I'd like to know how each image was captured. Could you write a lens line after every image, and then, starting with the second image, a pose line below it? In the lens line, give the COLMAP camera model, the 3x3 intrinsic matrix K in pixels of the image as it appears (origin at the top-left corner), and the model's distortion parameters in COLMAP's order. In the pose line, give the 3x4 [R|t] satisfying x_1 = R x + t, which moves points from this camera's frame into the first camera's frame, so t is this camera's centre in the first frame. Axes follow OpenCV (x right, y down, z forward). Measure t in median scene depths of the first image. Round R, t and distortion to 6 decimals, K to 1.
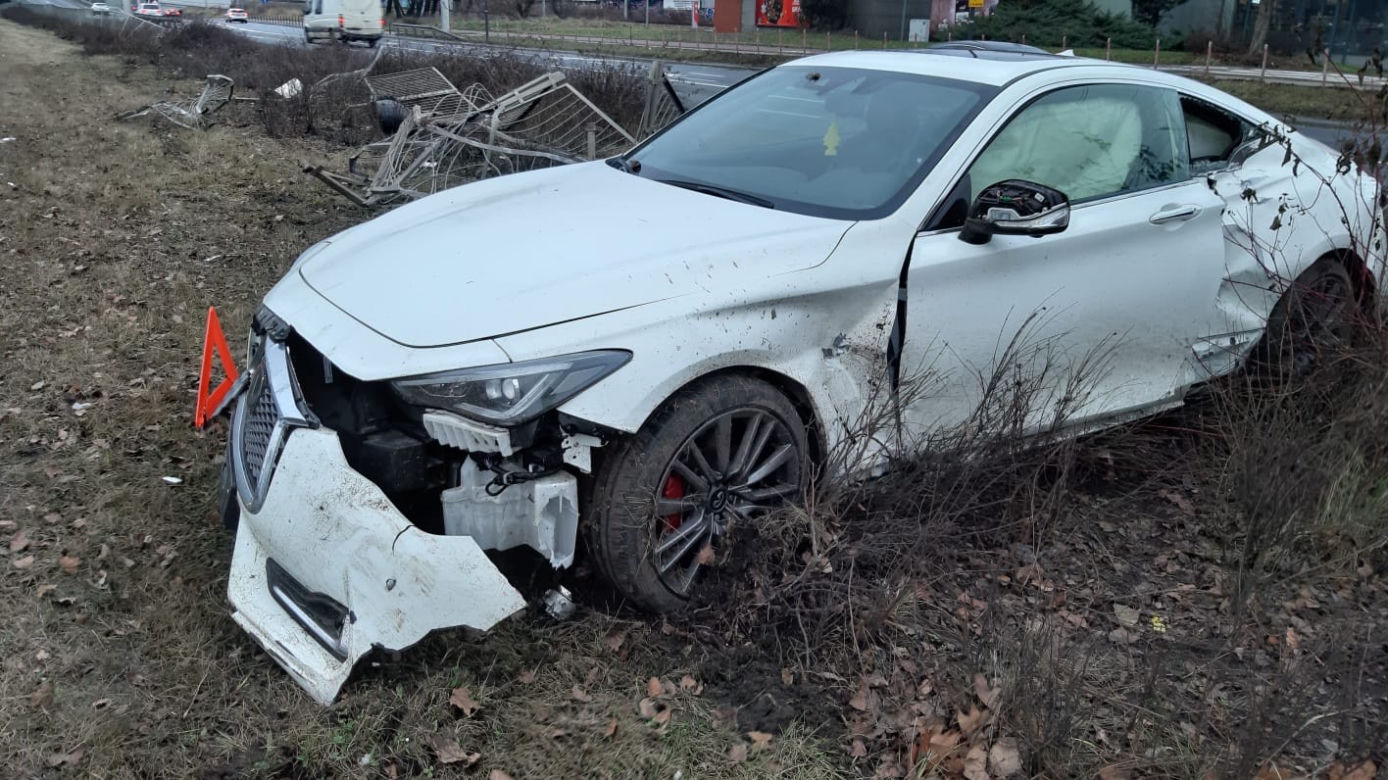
lens RADIAL K [[1102.2, 0, 689.6], [0, 1102.2, 387.2], [0, 0, 1]] dist [0.074299, -0.150974]
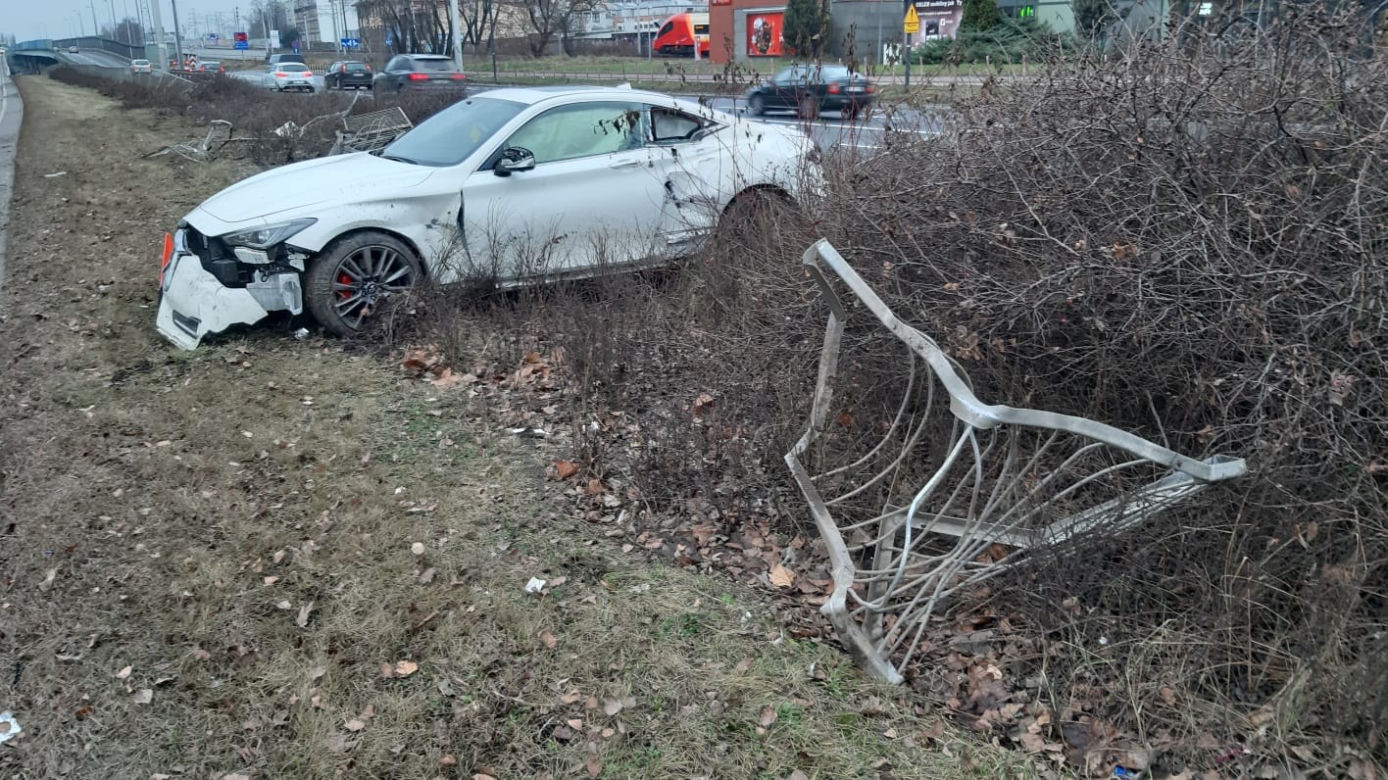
lens RADIAL K [[1101.0, 0, 694.0], [0, 1101.0, 390.0], [0, 0, 1]] dist [0.066034, -0.131606]
pose [[0.998853, -0.034395, -0.033300, 0.711838], [0.033645, 0.999173, -0.022831, 0.360553], [0.034058, 0.021684, 0.999185, -1.181508]]
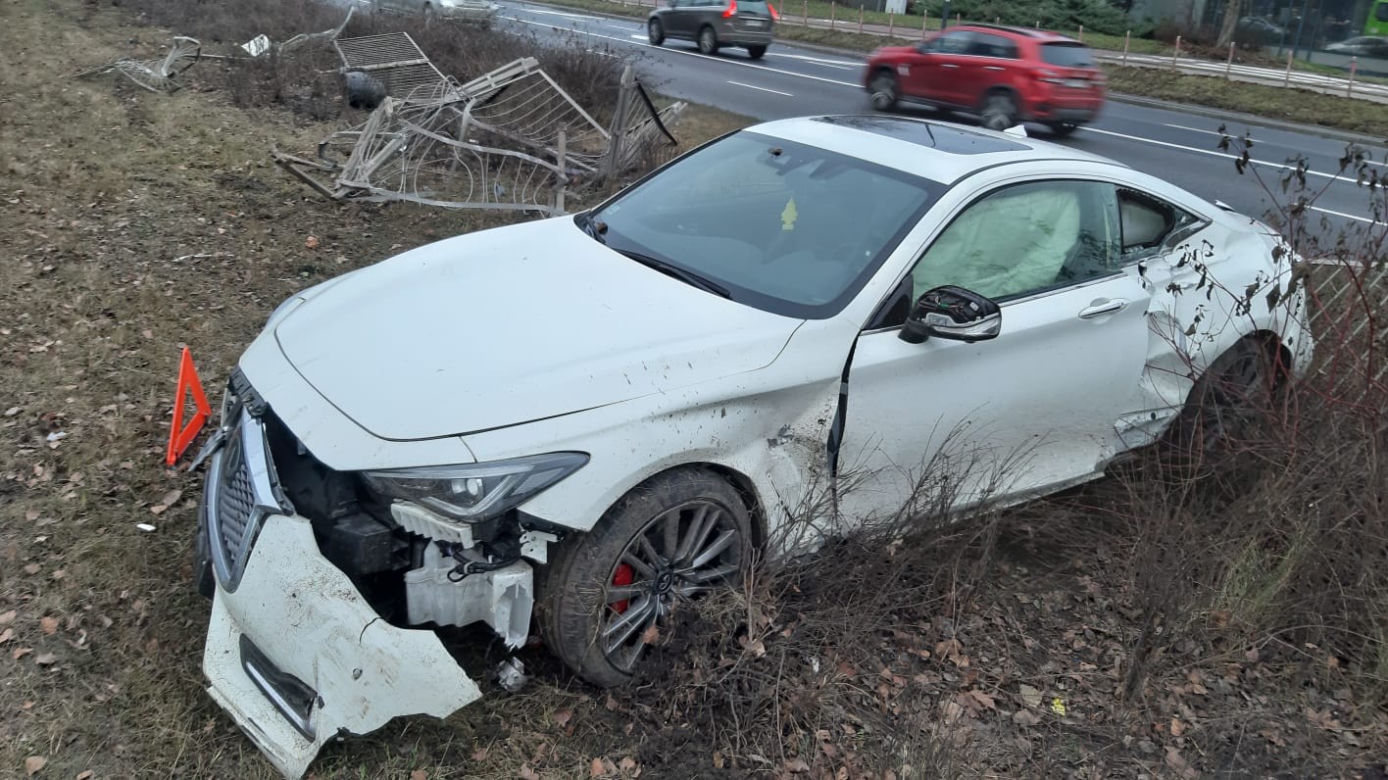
lens RADIAL K [[1101.0, 0, 694.0], [0, 1101.0, 390.0], [0, 0, 1]] dist [0.066034, -0.131606]
pose [[0.998300, 0.042185, 0.040215, 0.003473], [-0.043806, 0.998227, 0.040299, -0.121800], [-0.038444, -0.041992, 0.998378, -0.065838]]
